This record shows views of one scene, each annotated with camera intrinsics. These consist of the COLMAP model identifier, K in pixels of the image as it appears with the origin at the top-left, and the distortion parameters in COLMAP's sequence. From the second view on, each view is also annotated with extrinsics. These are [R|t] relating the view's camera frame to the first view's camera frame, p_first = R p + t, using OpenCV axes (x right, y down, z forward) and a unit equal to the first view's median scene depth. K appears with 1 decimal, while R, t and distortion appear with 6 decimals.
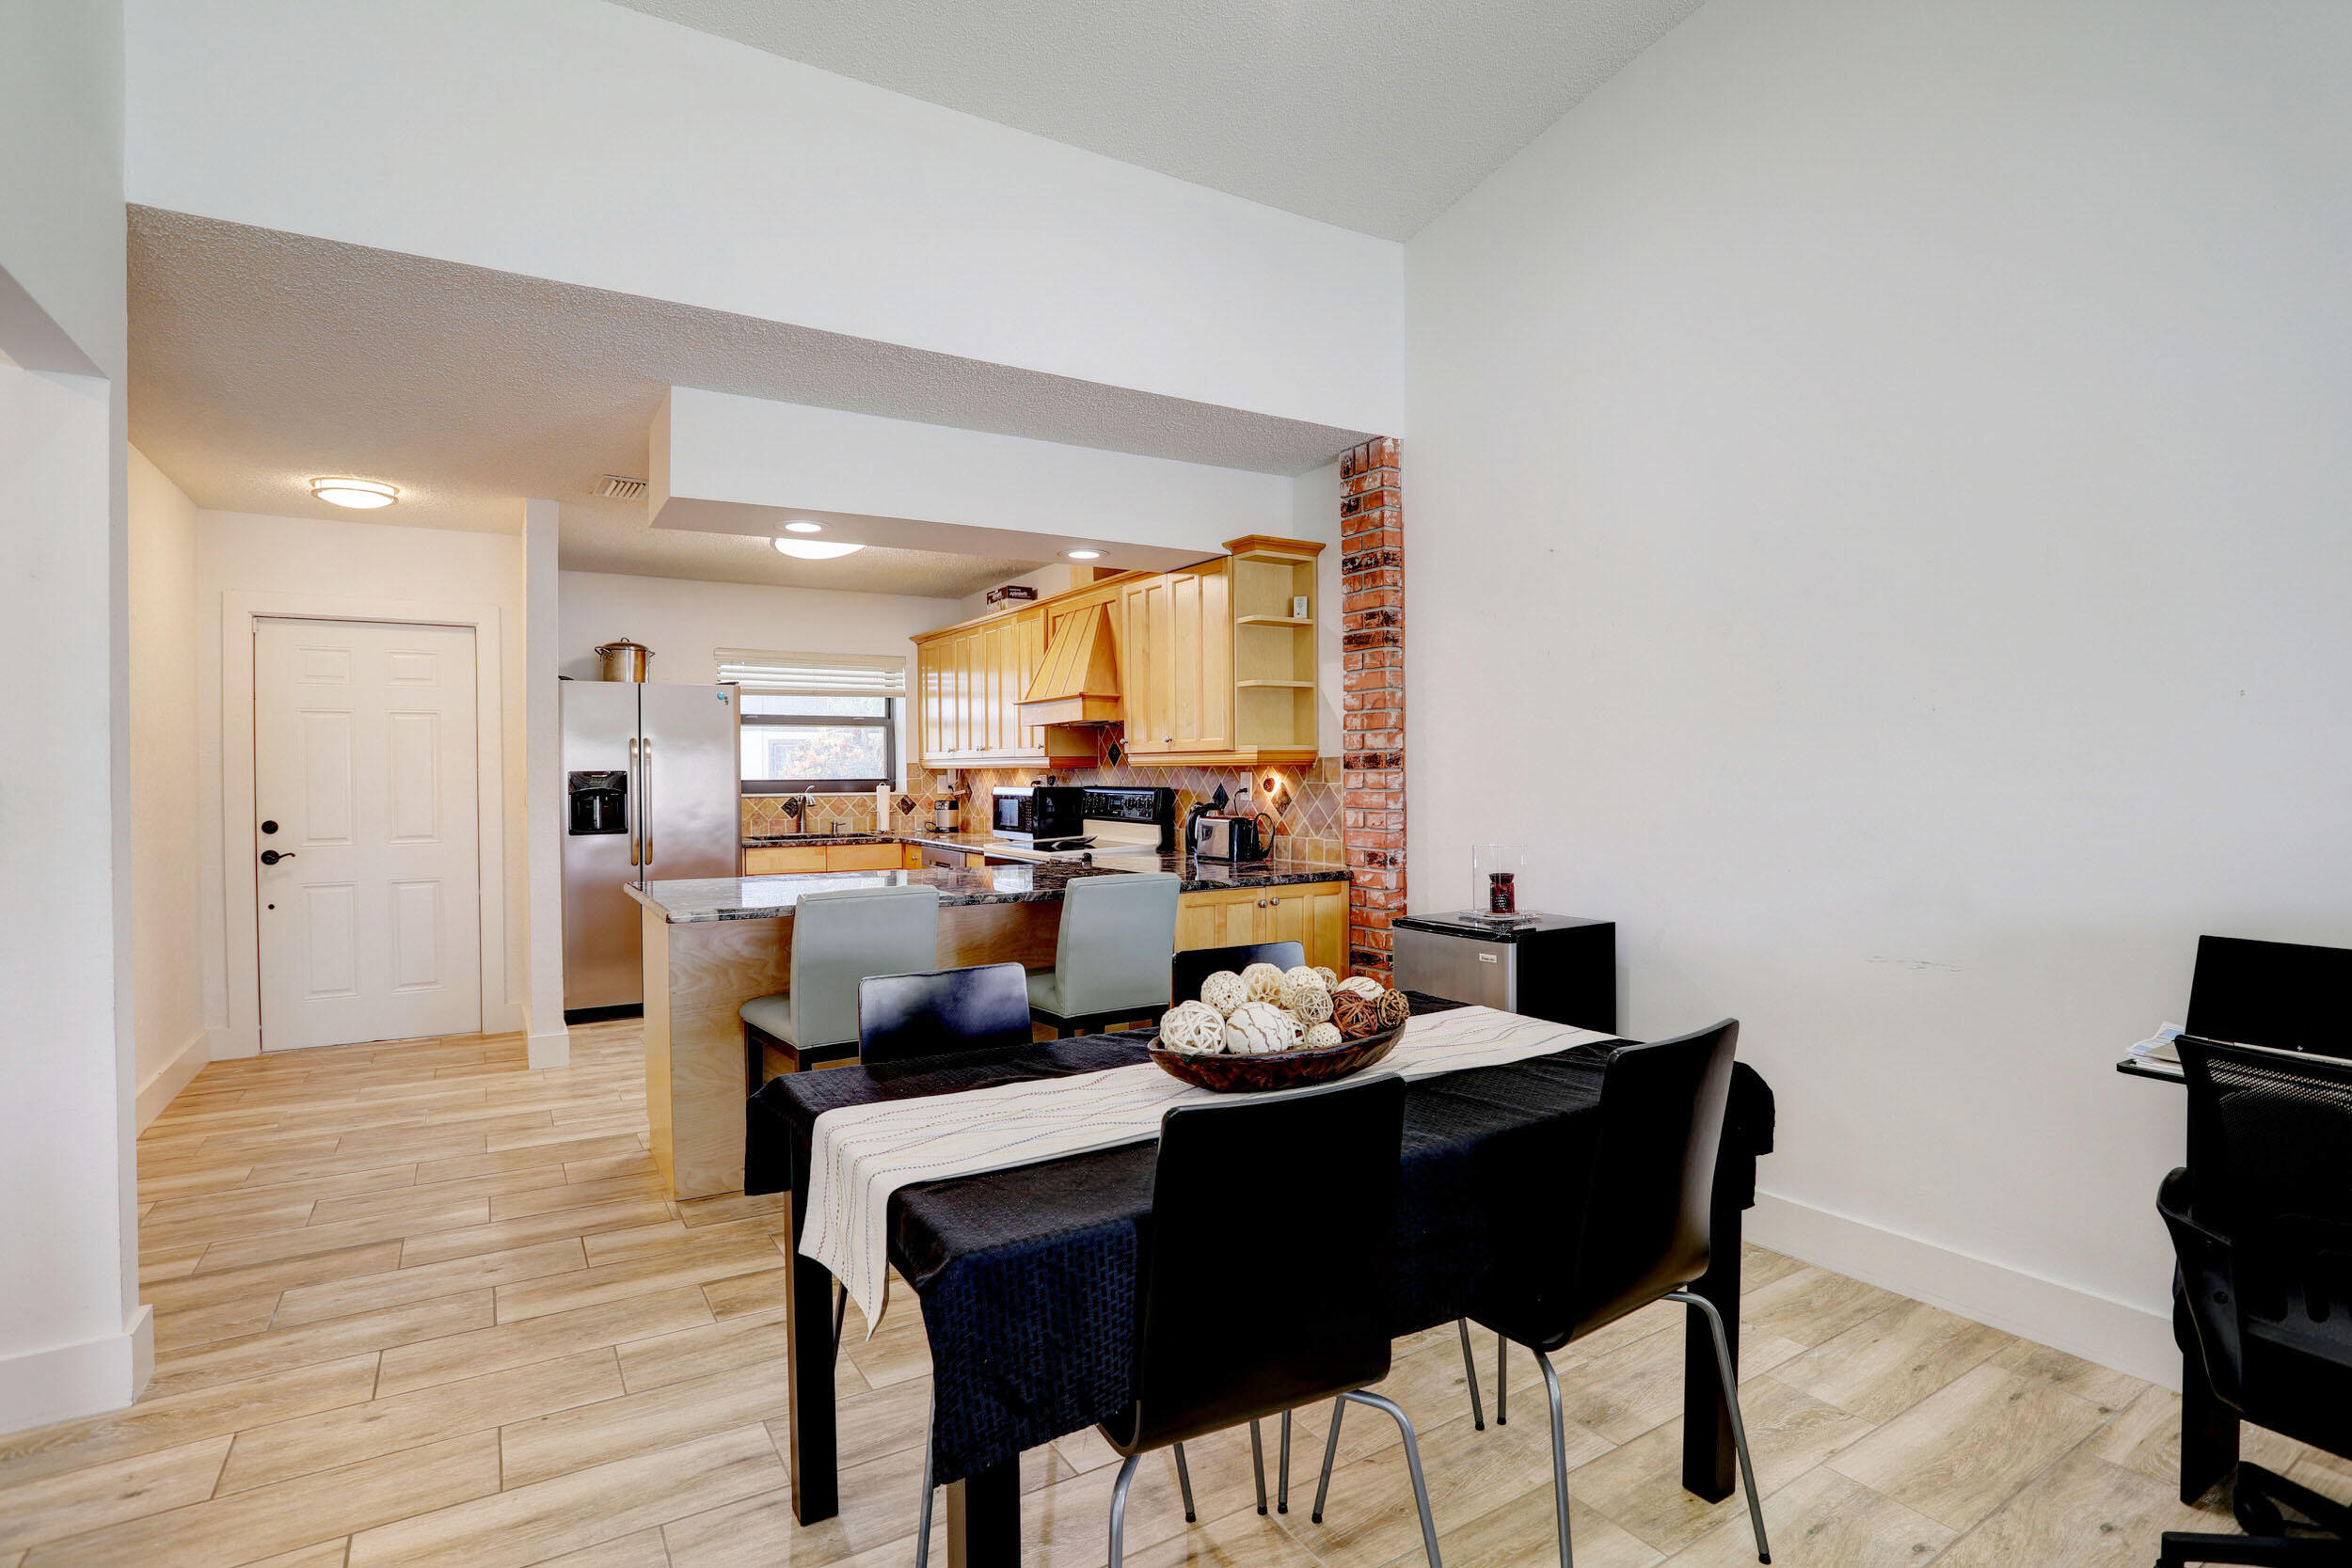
lens RADIAL K [[1145.1, 0, 1166.8], [0, 1145.1, 778.7], [0, 0, 1]] dist [-0.060145, 0.018543]
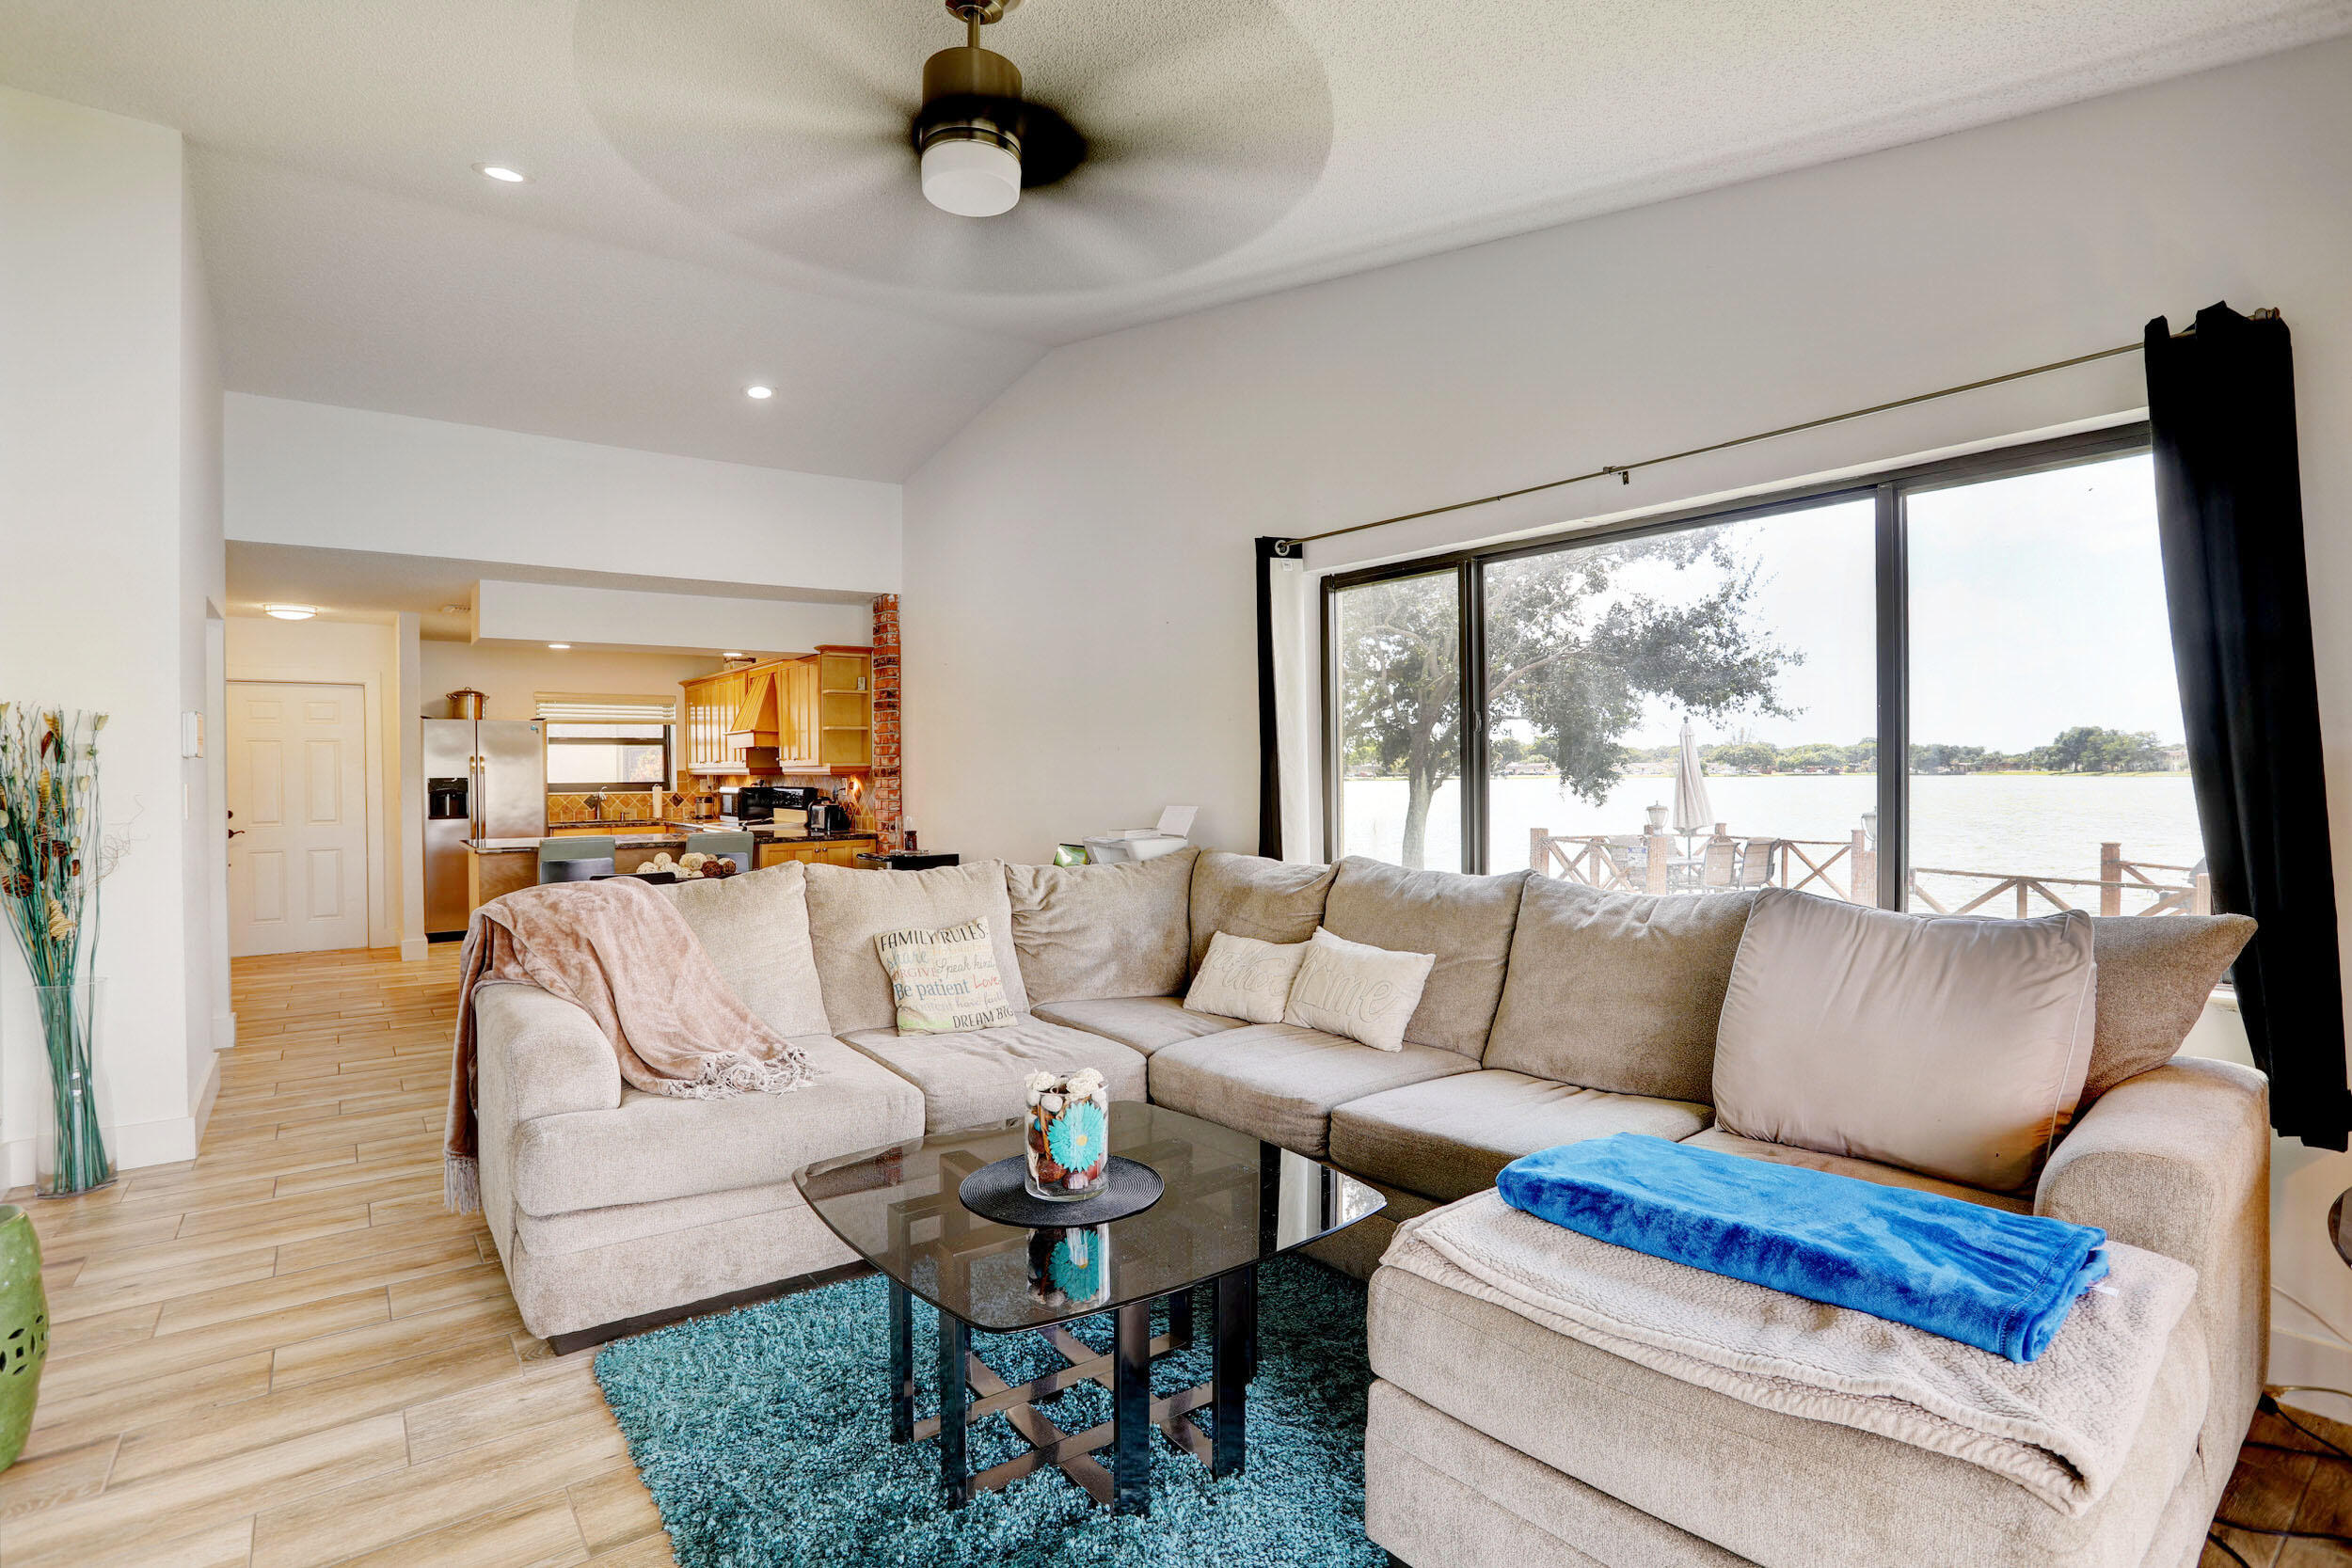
lens RADIAL K [[1145.1, 0, 1165.1], [0, 1145.1, 778.5], [0, 0, 1]] dist [-0.060145, 0.018543]
pose [[0.996112, -0.002921, 0.088050, 0.355685], [0.002900, 0.999996, 0.000365, -0.003760], [-0.088051, -0.000108, 0.996116, -0.644059]]
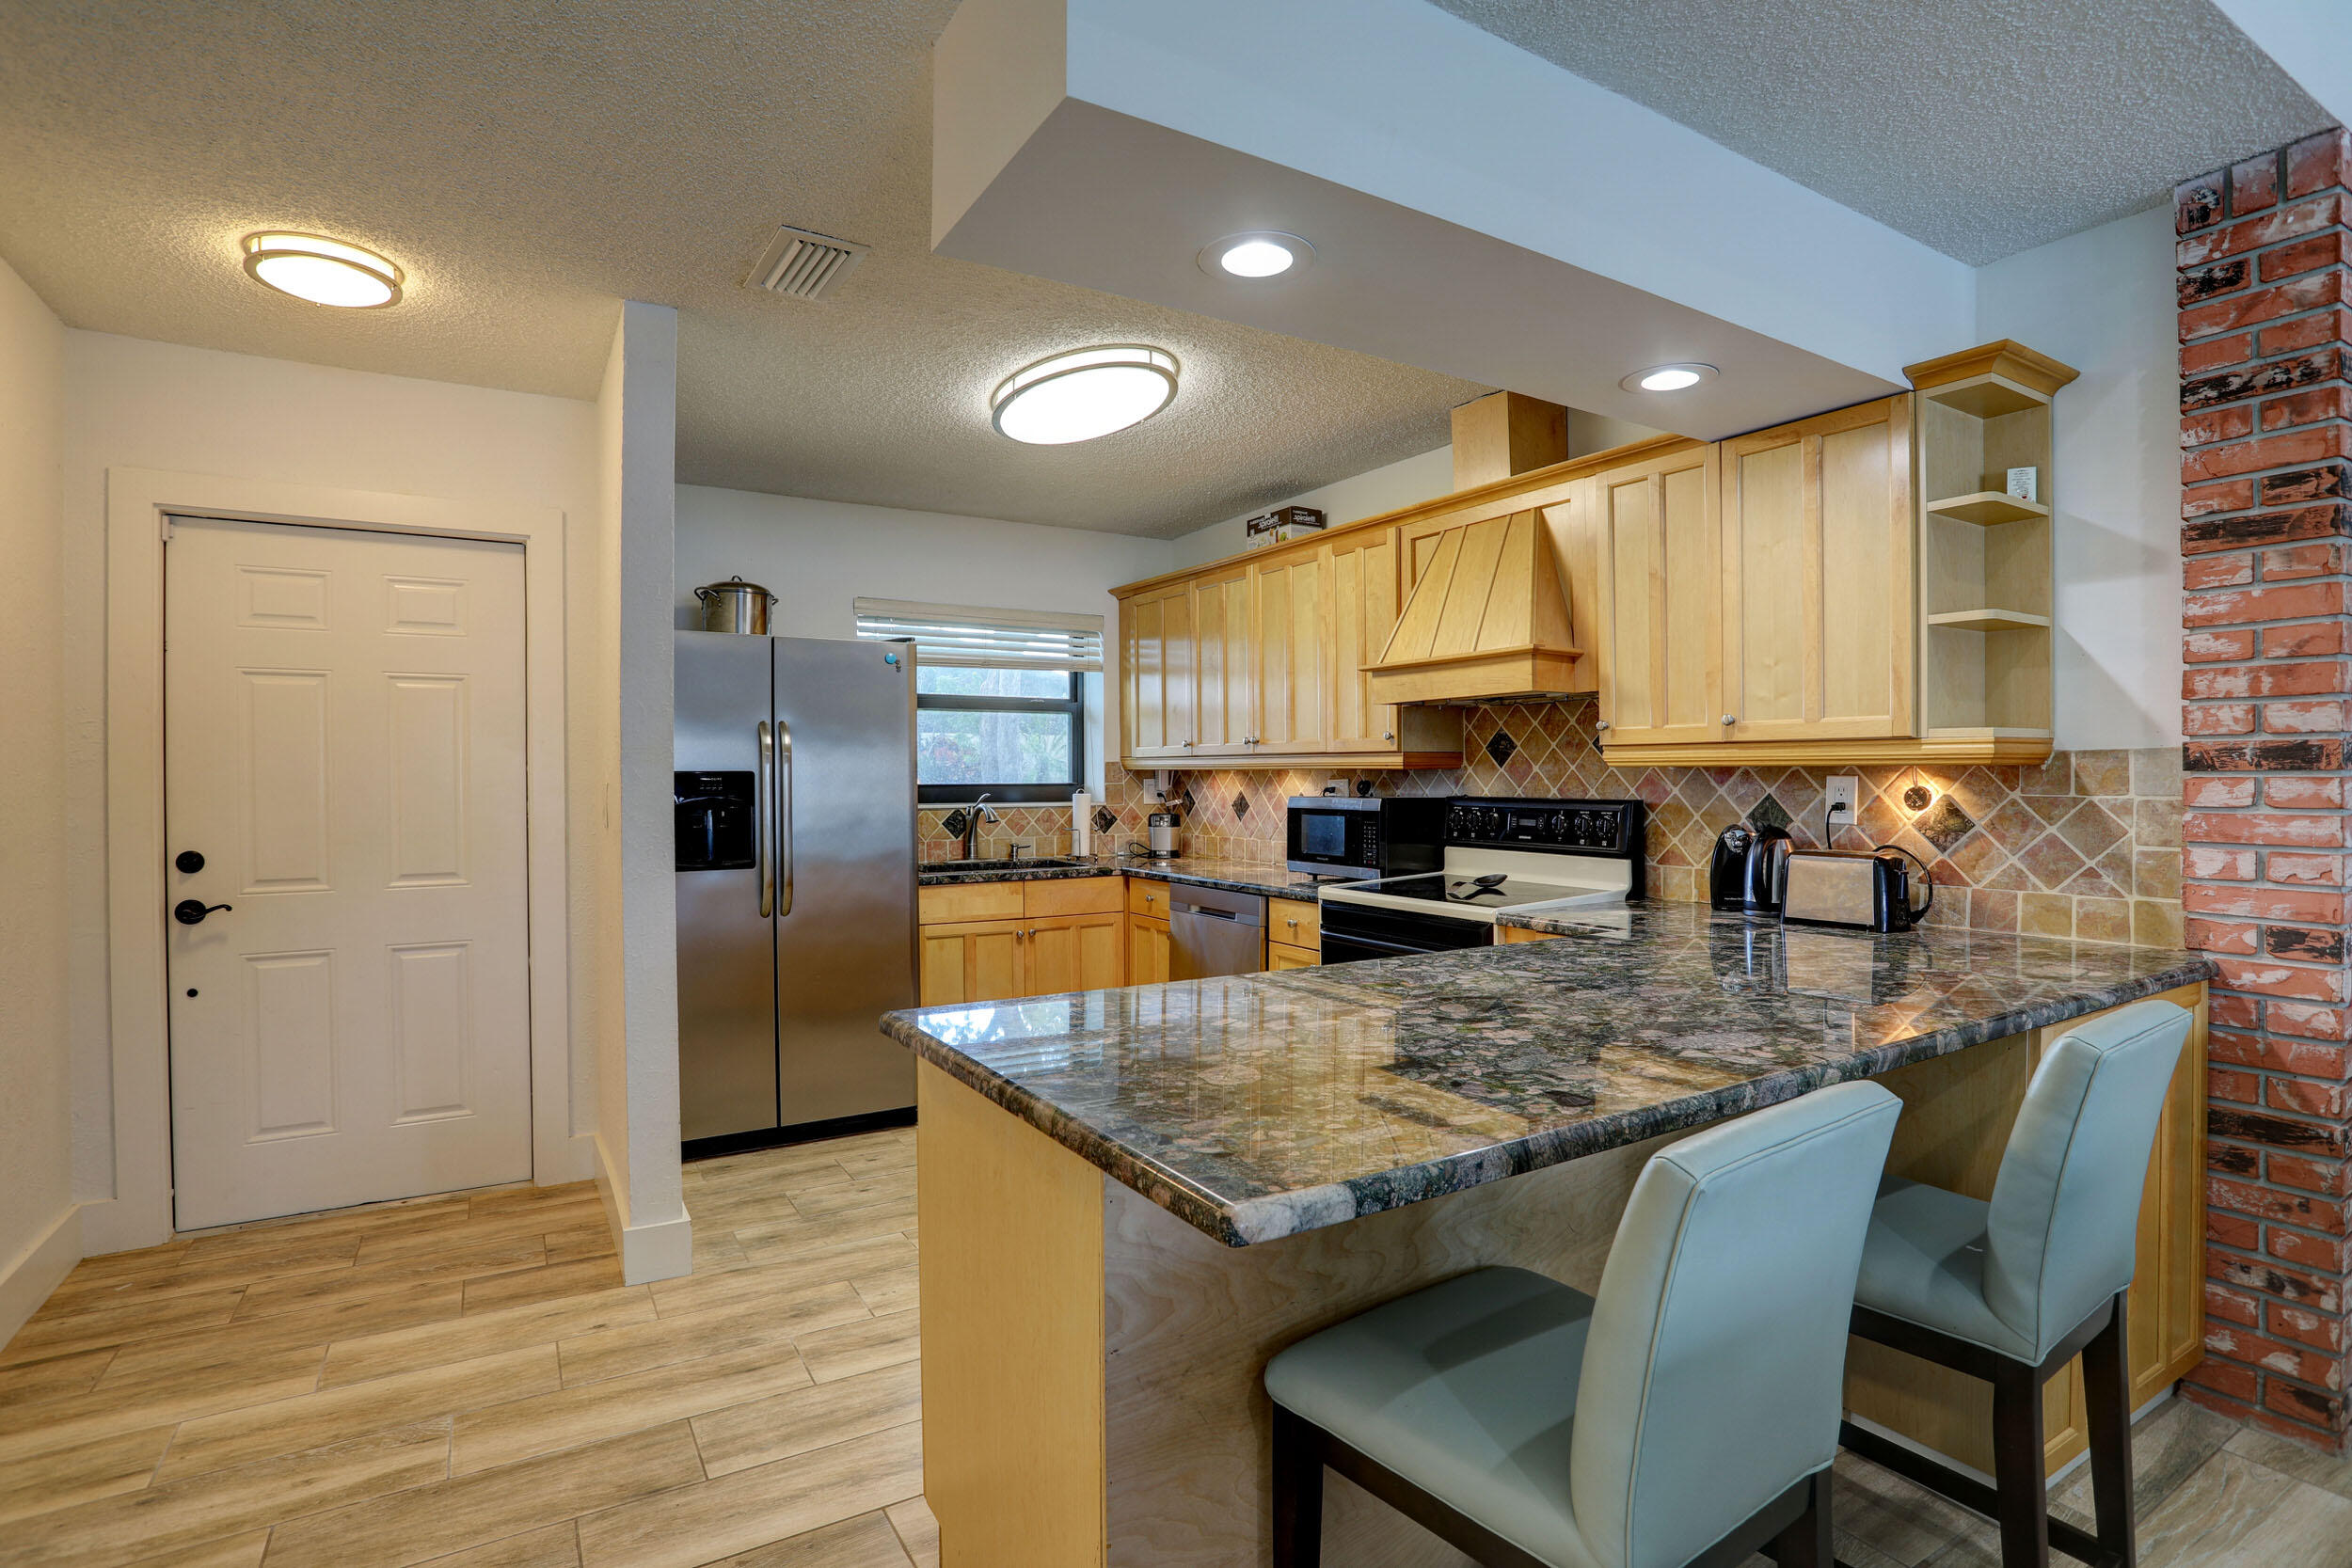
lens RADIAL K [[1145.1, 0, 1173.4], [0, 1145.1, 780.1], [0, 0, 1]] dist [-0.060145, 0.018543]
pose [[0.999982, 0.002673, -0.005282, -0.253096], [-0.002679, 0.999996, -0.001101, -0.001903], [0.005279, 0.001115, 0.999985, 0.377925]]
